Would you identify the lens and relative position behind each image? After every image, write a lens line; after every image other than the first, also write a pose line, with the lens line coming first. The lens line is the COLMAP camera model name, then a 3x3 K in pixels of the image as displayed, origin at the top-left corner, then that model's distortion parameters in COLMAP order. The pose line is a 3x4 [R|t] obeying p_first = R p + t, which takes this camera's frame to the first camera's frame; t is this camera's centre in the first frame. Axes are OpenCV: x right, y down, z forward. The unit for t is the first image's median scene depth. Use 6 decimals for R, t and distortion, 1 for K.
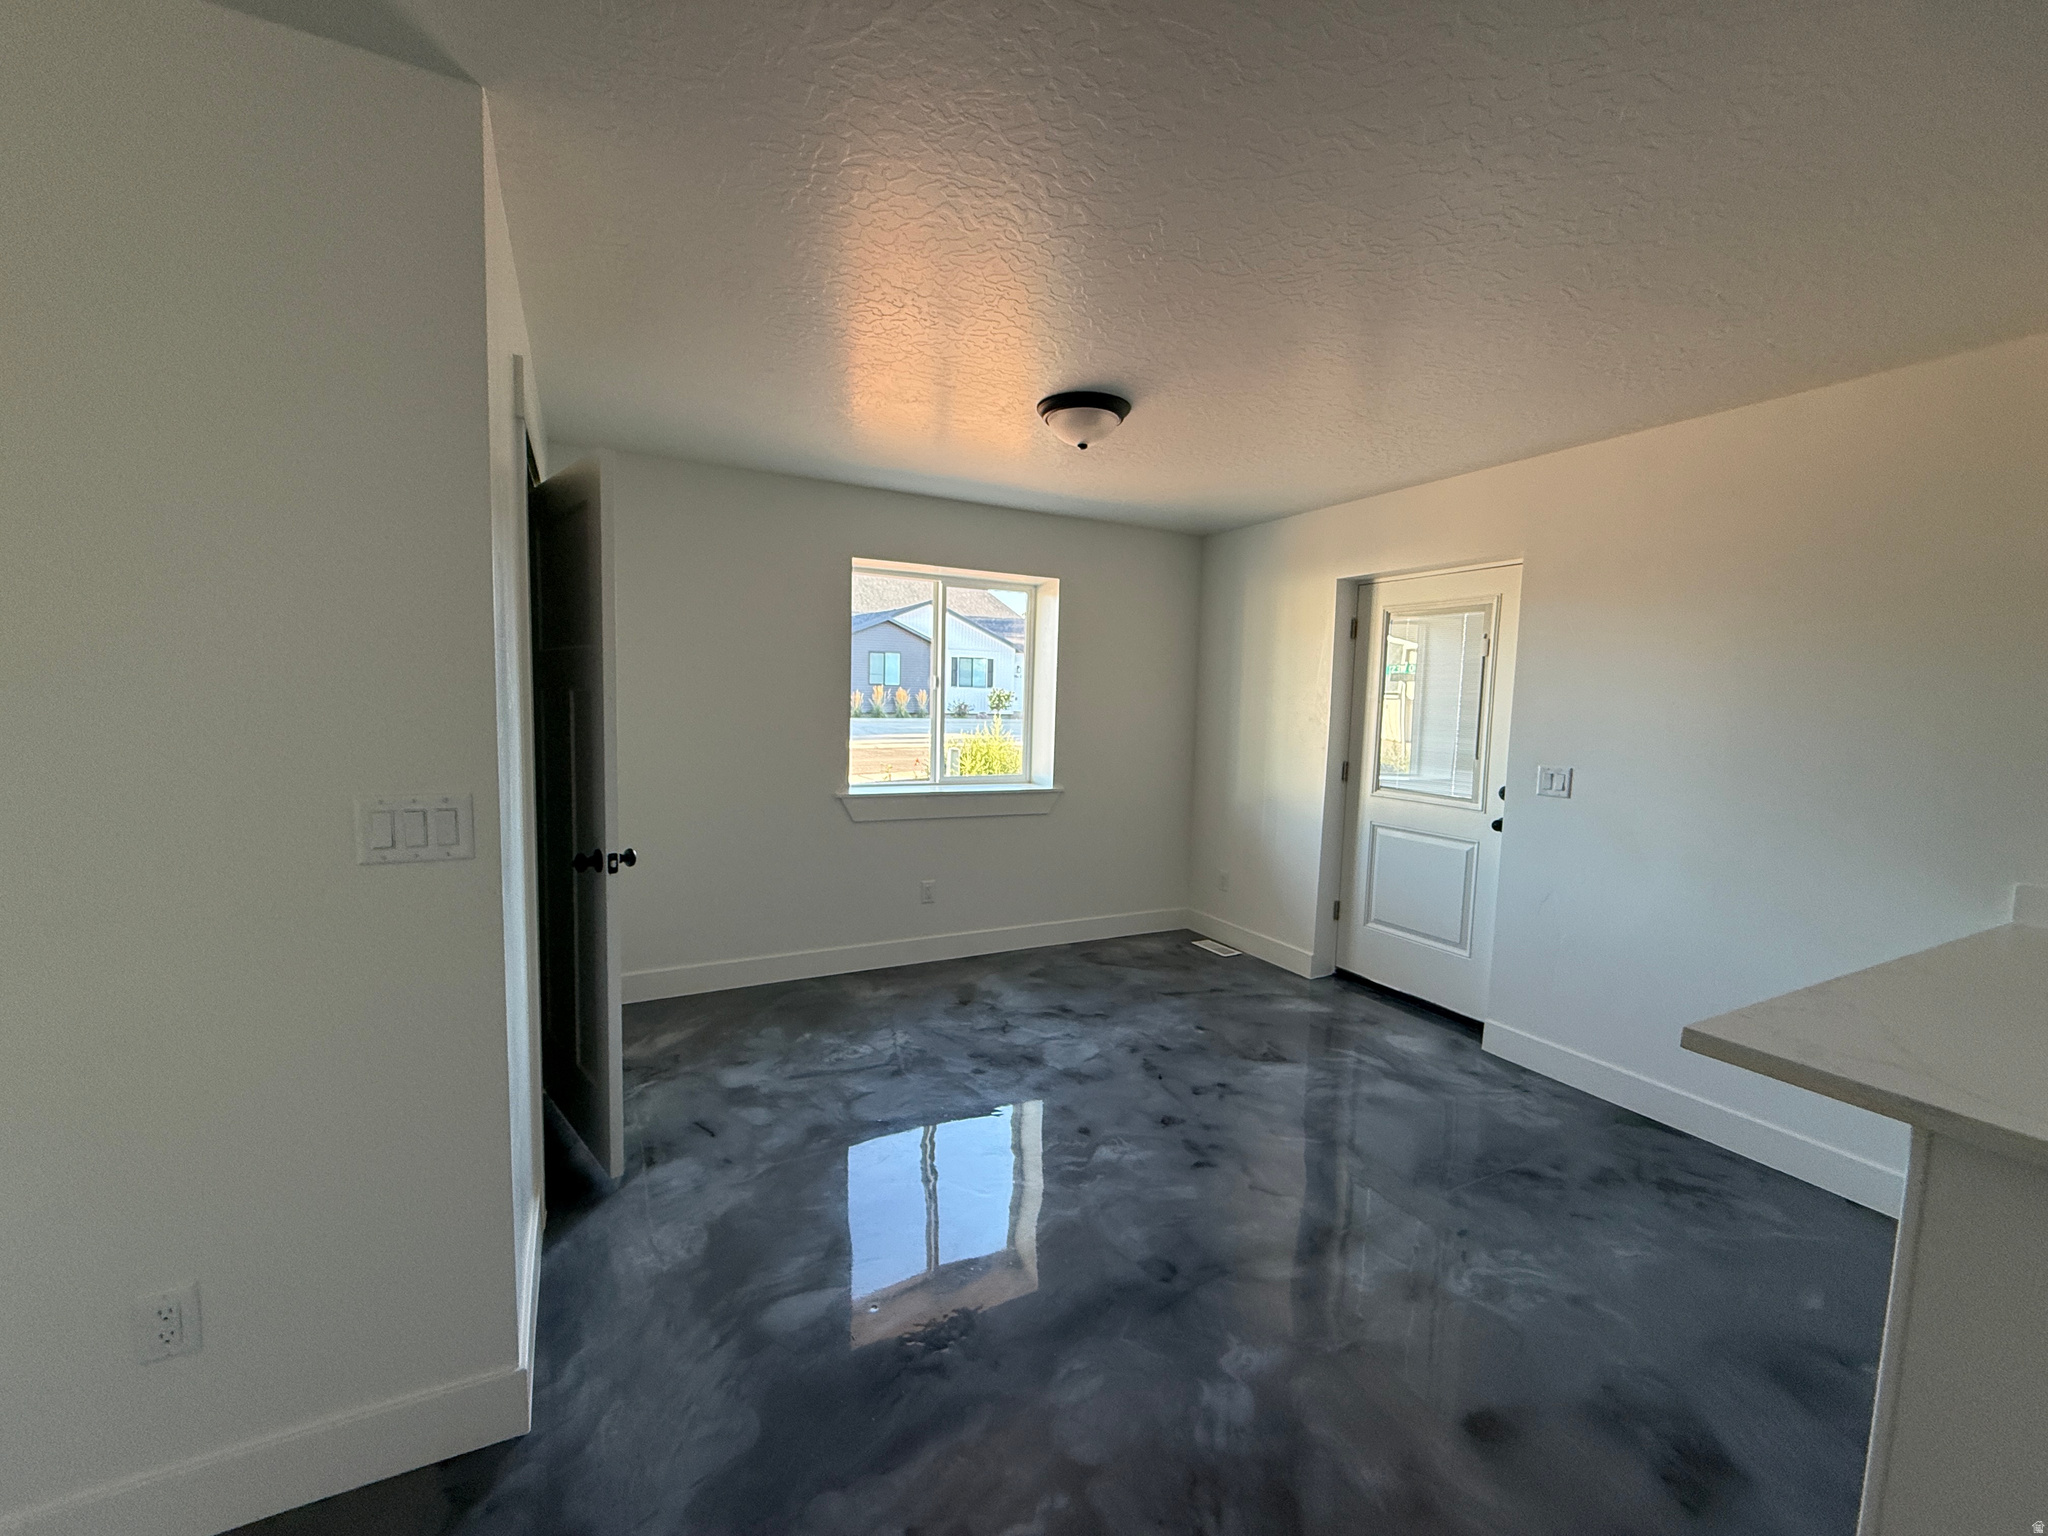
lens RADIAL K [[814.5, 0, 1017.7], [0, 814.5, 769.2], [0, 0, 1]] dist [-0.000485, -0.000114]
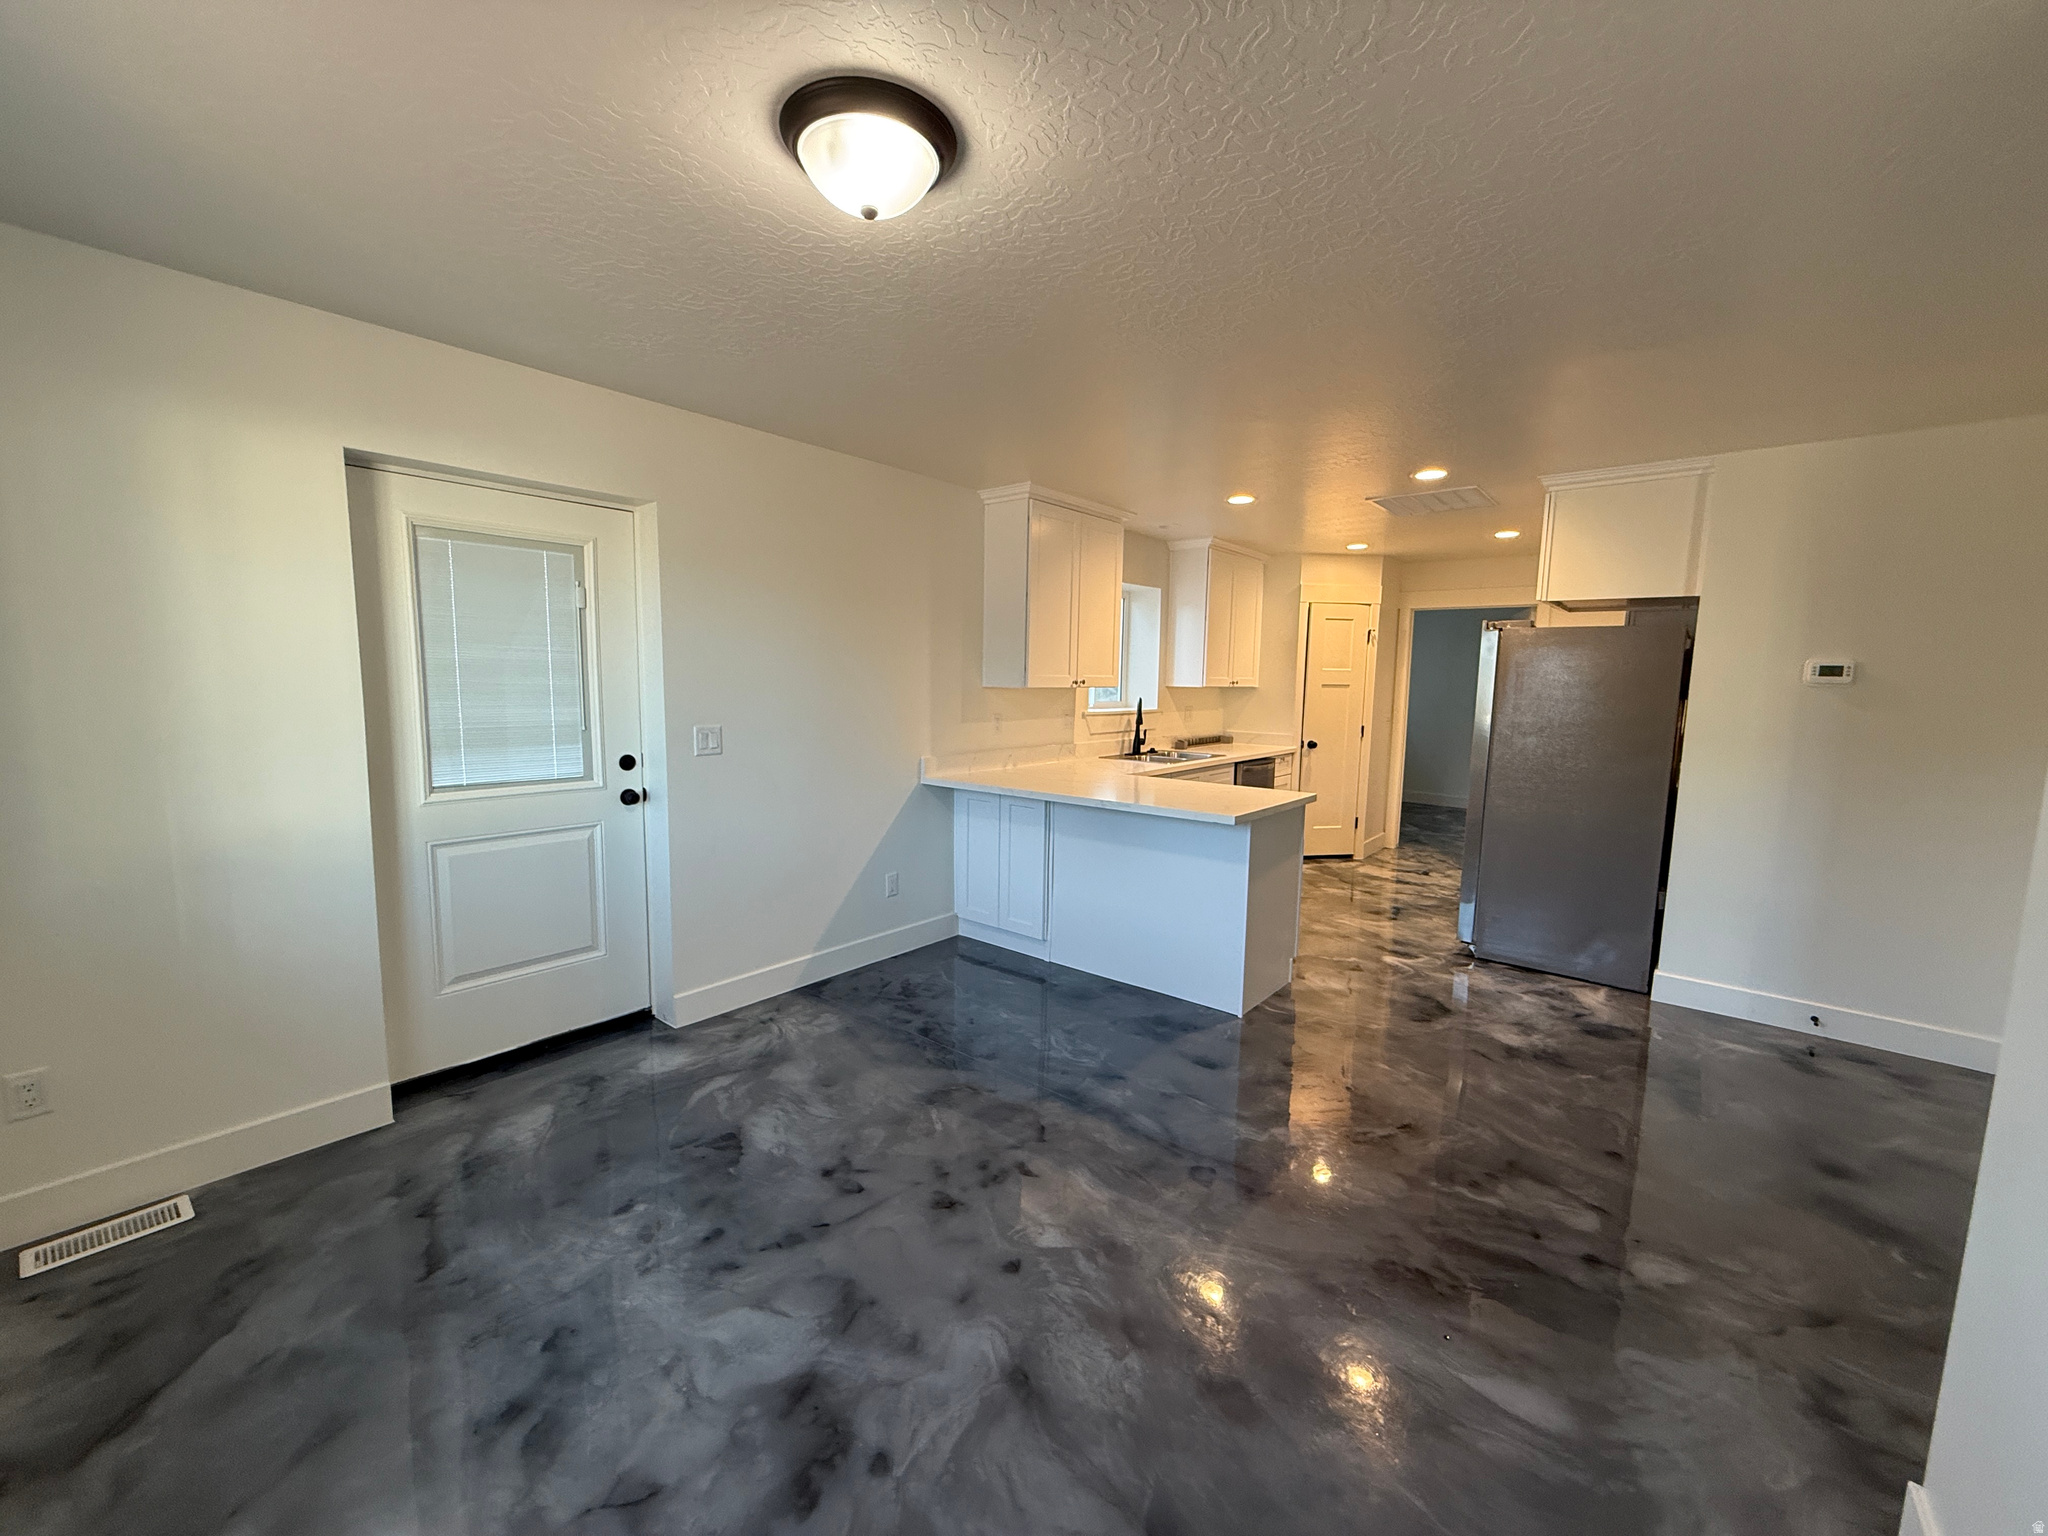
lens RADIAL K [[814.5, 0, 1017.7], [0, 814.5, 769.2], [0, 0, 1]] dist [-0.000485, -0.000114]
pose [[-0.386787, -0.139006, 0.911632, -0.421579], [0.051614, 0.983761, 0.171904, -0.100935], [-0.920724, 0.113543, -0.373331, 0.968711]]
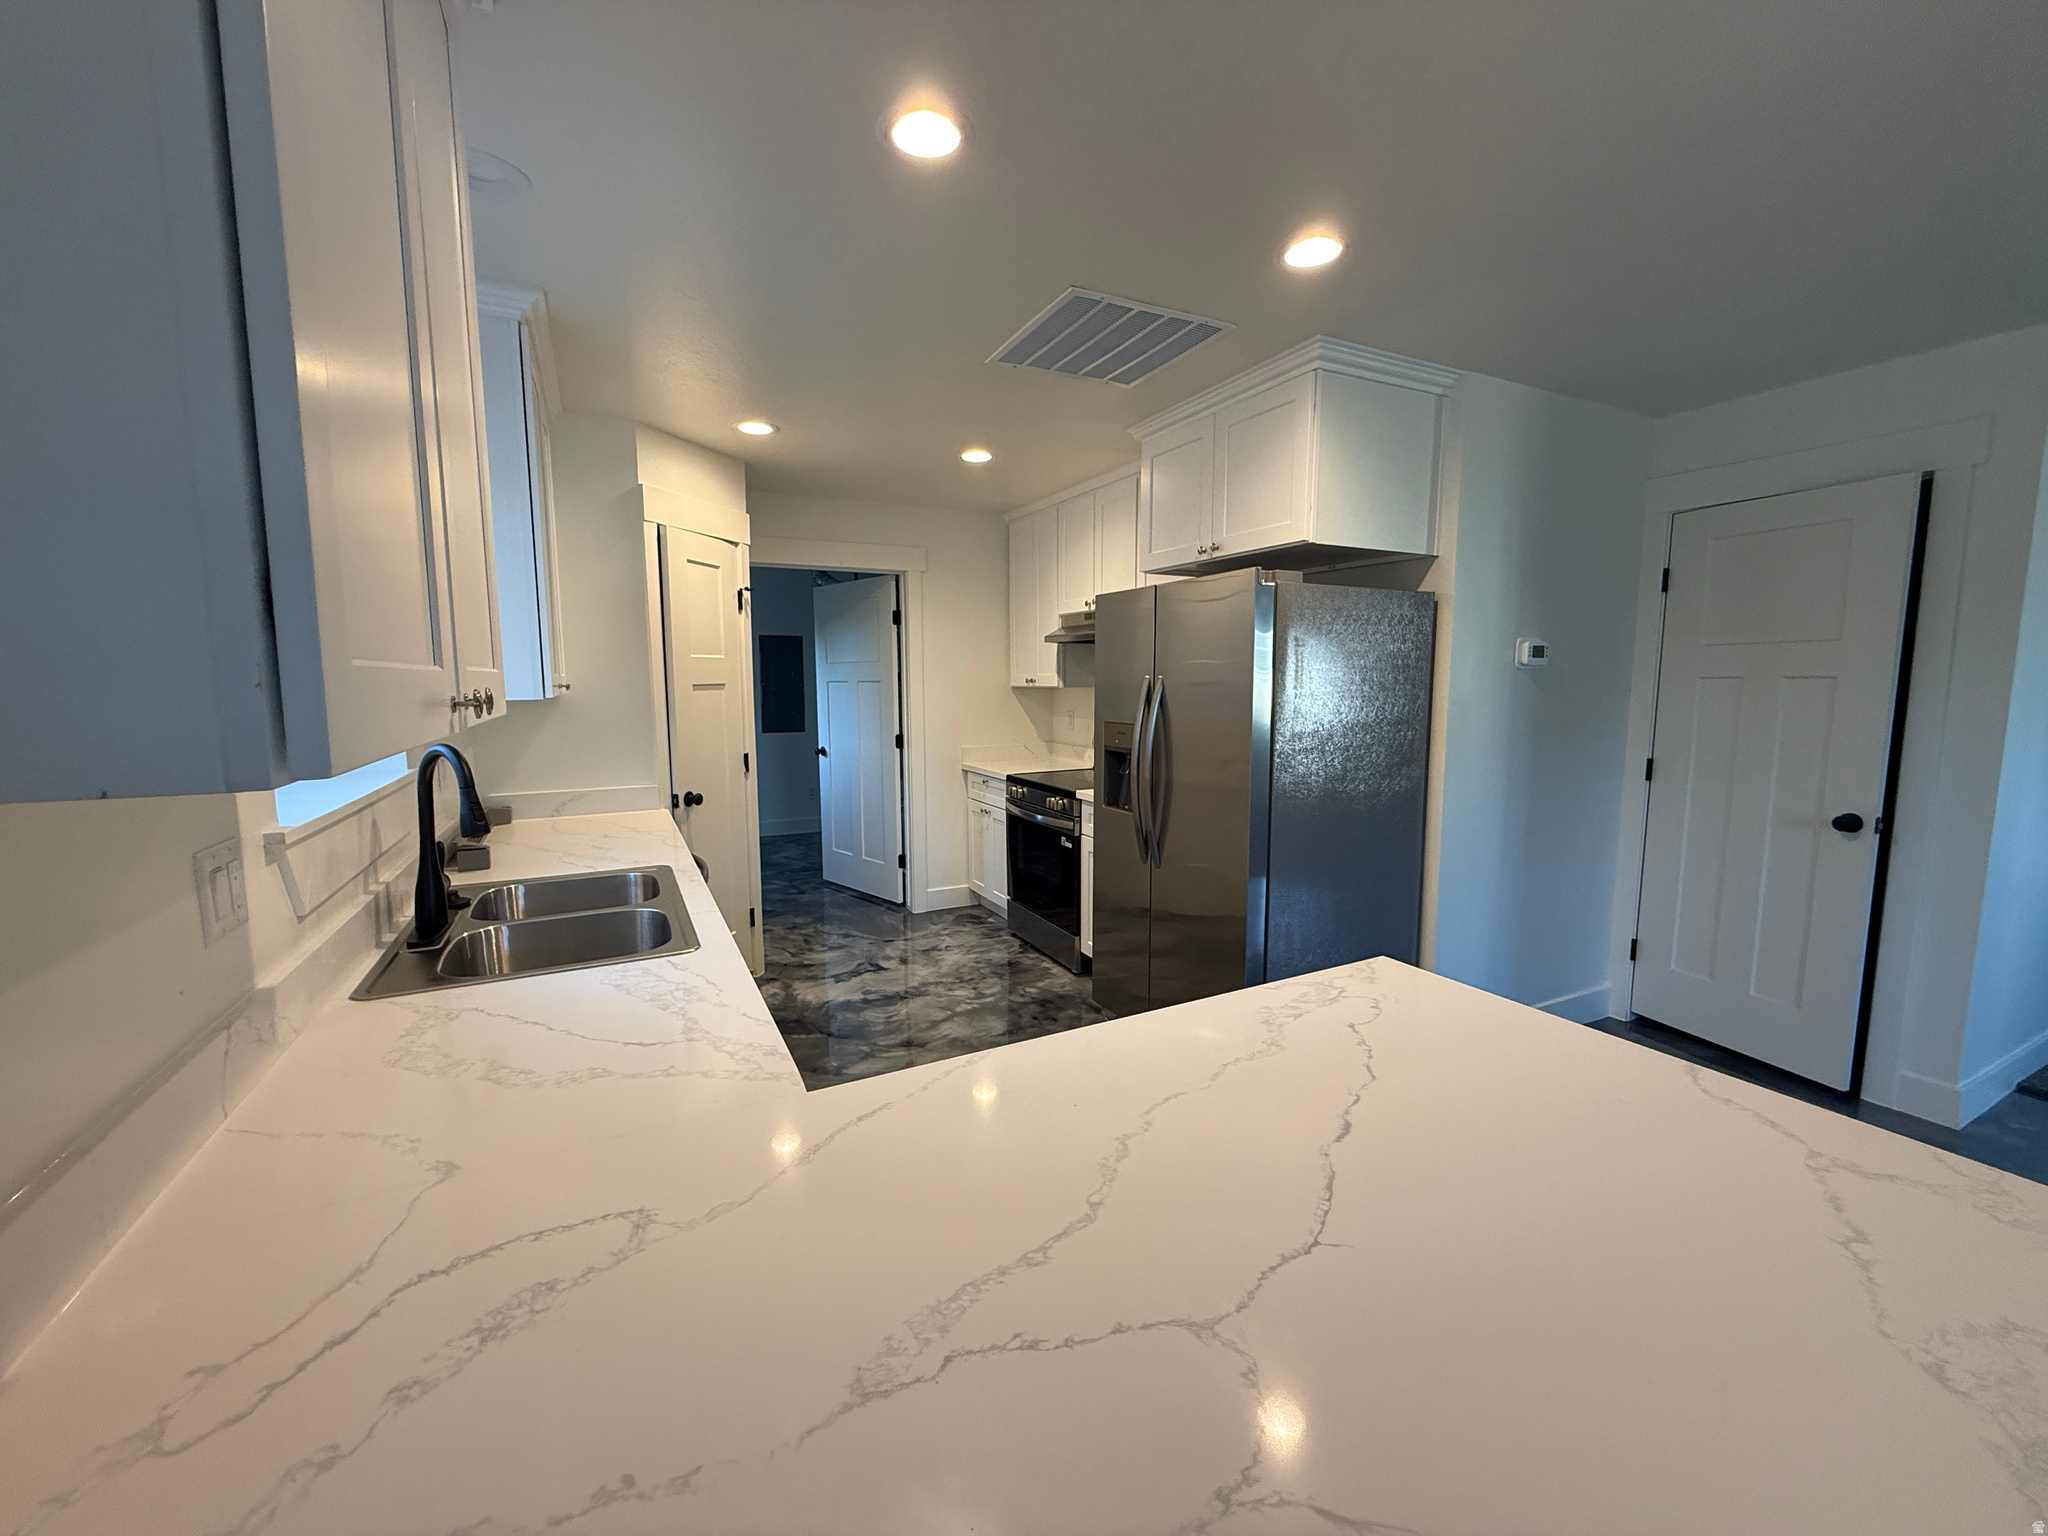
lens RADIAL K [[814.5, 0, 1017.7], [0, 814.5, 769.2], [0, 0, 1]] dist [-0.000485, -0.000114]
pose [[-0.999681, -0.023615, 0.009009, 0.650383], [-0.021367, 0.980003, 0.197834, -0.037234], [-0.013501, 0.197578, -0.980194, 0.588226]]
